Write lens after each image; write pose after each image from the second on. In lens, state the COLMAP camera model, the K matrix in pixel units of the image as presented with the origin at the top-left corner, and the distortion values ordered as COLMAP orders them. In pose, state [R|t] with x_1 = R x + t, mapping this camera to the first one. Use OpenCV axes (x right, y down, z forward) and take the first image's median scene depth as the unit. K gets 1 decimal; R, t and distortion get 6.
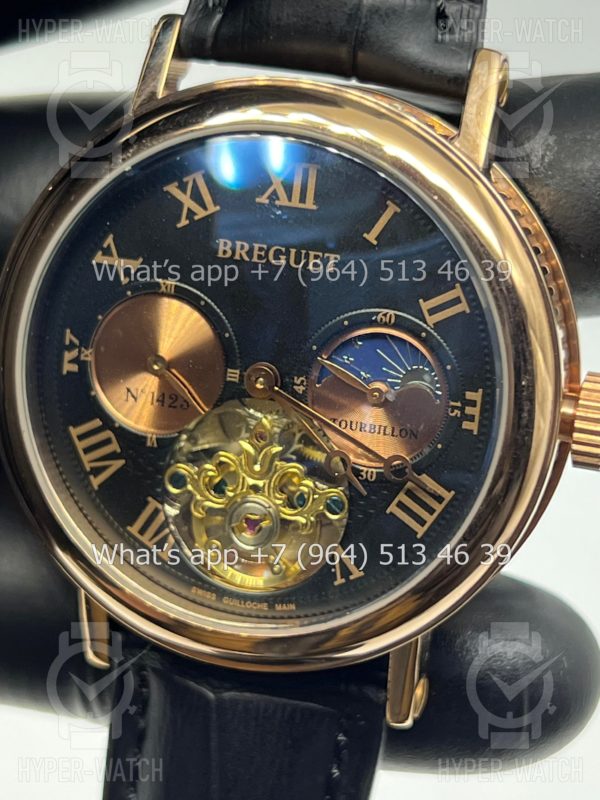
lens RADIAL K [[1918.6, 0, 300.0], [0, 1918.6, 400.0], [0, 0, 1]] dist [0.287757, -0.623194]
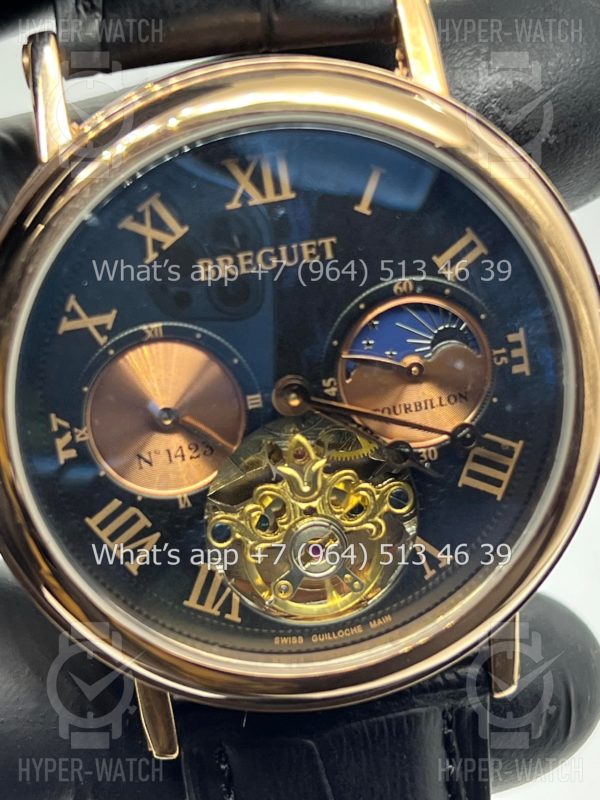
lens RADIAL K [[1918.6, 0, 300.0], [0, 1918.6, 400.0], [0, 0, 1]] dist [0.287757, -0.623194]
pose [[0.890133, -0.327083, 0.317300, -0.302511], [0.313368, 0.944877, 0.094909, -0.092579], [-0.330853, 0.014949, 0.943564, 0.145905]]
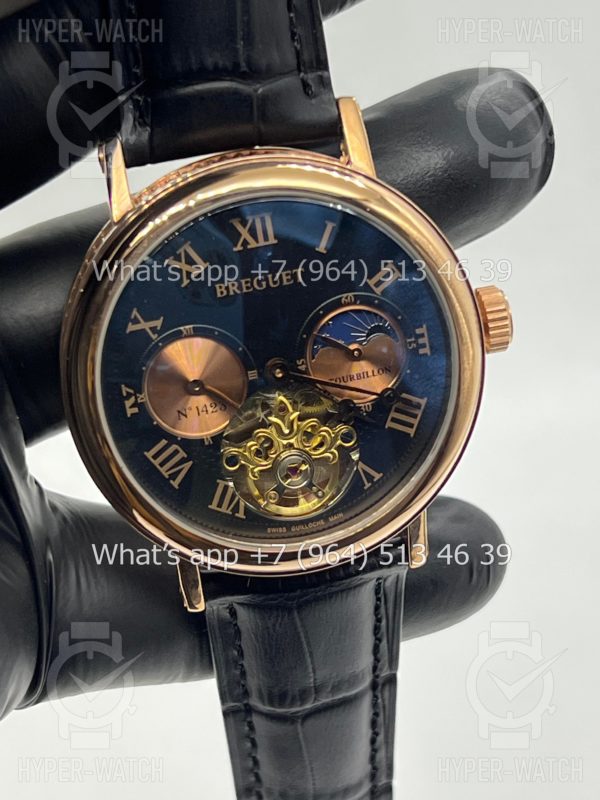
lens RADIAL K [[1918.6, 0, 300.0], [0, 1918.6, 400.0], [0, 0, 1]] dist [0.287757, -0.623194]
pose [[0.874490, -0.344413, 0.341535, -0.487075], [0.324415, 0.938772, 0.116026, -0.146175], [-0.360585, 0.009336, 0.932680, -0.305713]]
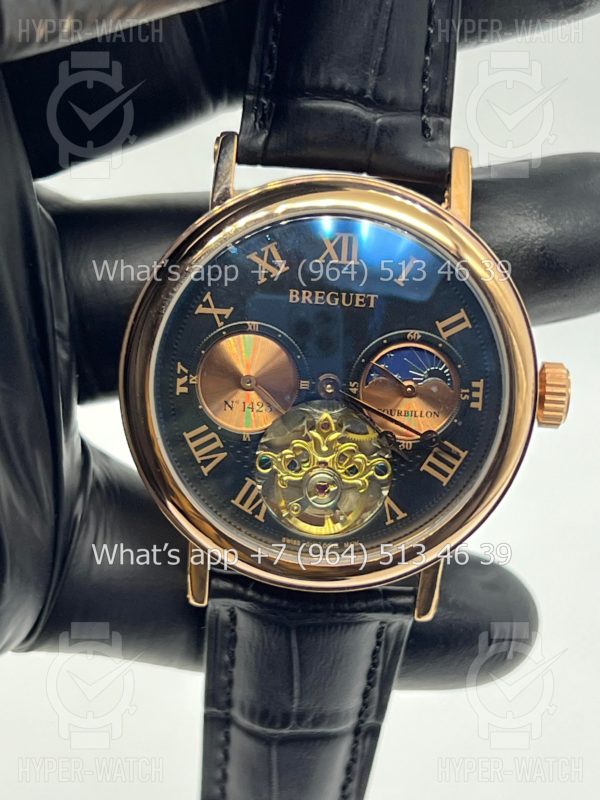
lens RADIAL K [[1918.6, 0, 300.0], [0, 1918.6, 400.0], [0, 0, 1]] dist [0.287757, -0.623194]
pose [[0.959557, -0.085977, 0.268065, -0.420338], [0.088056, 0.996106, 0.004282, -0.008195], [-0.267390, 0.019496, 0.963391, -0.362591]]
